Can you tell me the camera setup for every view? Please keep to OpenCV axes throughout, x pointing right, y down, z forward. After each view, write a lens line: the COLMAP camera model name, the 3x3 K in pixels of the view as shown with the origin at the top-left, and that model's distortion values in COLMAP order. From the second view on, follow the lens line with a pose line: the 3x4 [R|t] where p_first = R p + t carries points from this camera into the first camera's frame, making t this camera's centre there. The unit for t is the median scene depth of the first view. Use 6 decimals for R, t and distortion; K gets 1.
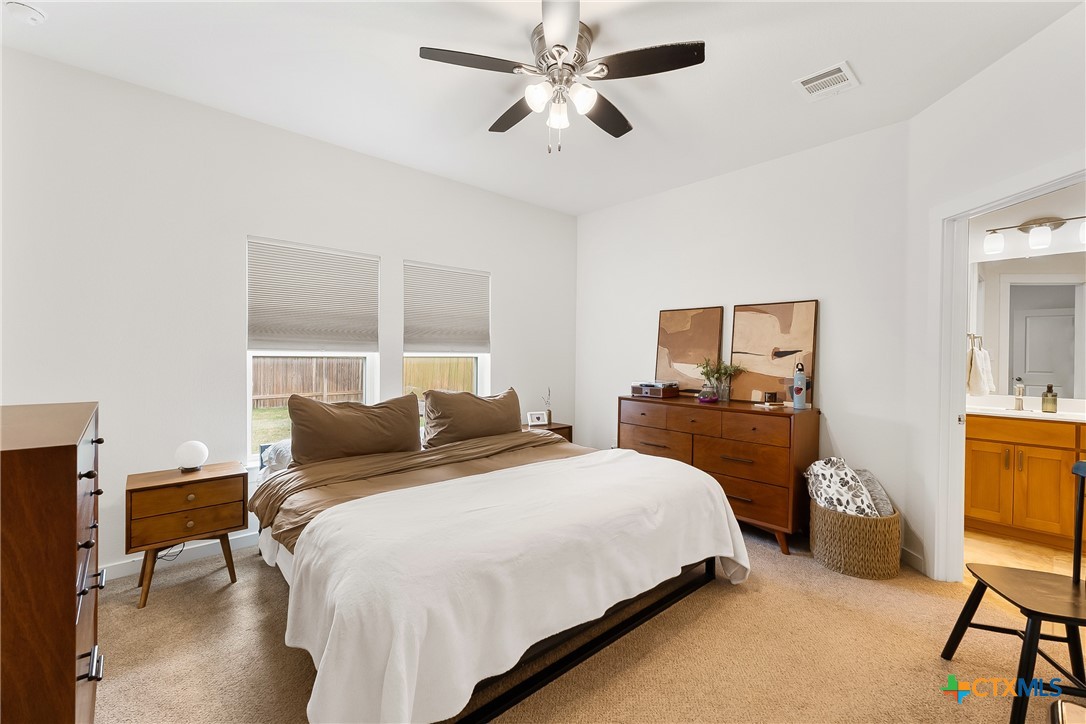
lens RADIAL K [[464.2, 0, 538.4], [0, 464.2, 361.3], [0, 0, 1]] dist [0.004922, -0.000456]
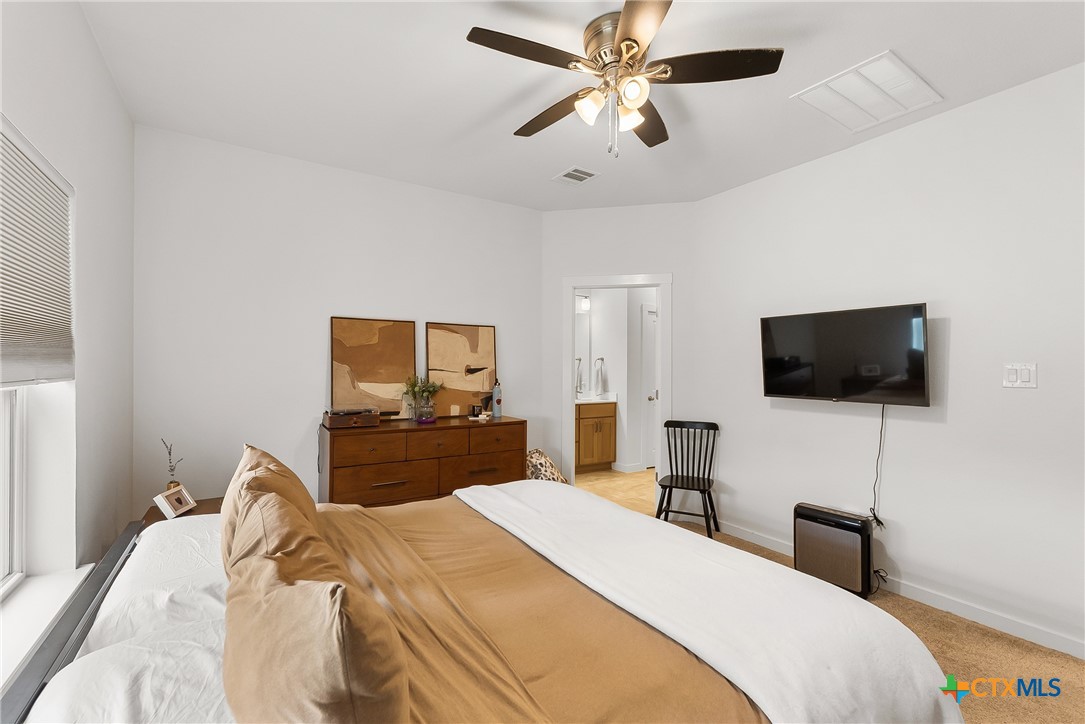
lens RADIAL K [[463.8, 0, 538.4], [0, 463.8, 361.3], [0, 0, 1]] dist [0.004922, -0.000456]
pose [[0.141075, 0.000152, 0.989999, -0.538229], [0.014433, 0.999893, -0.002210, -0.031915], [-0.989894, 0.014600, 0.141057, 0.643580]]
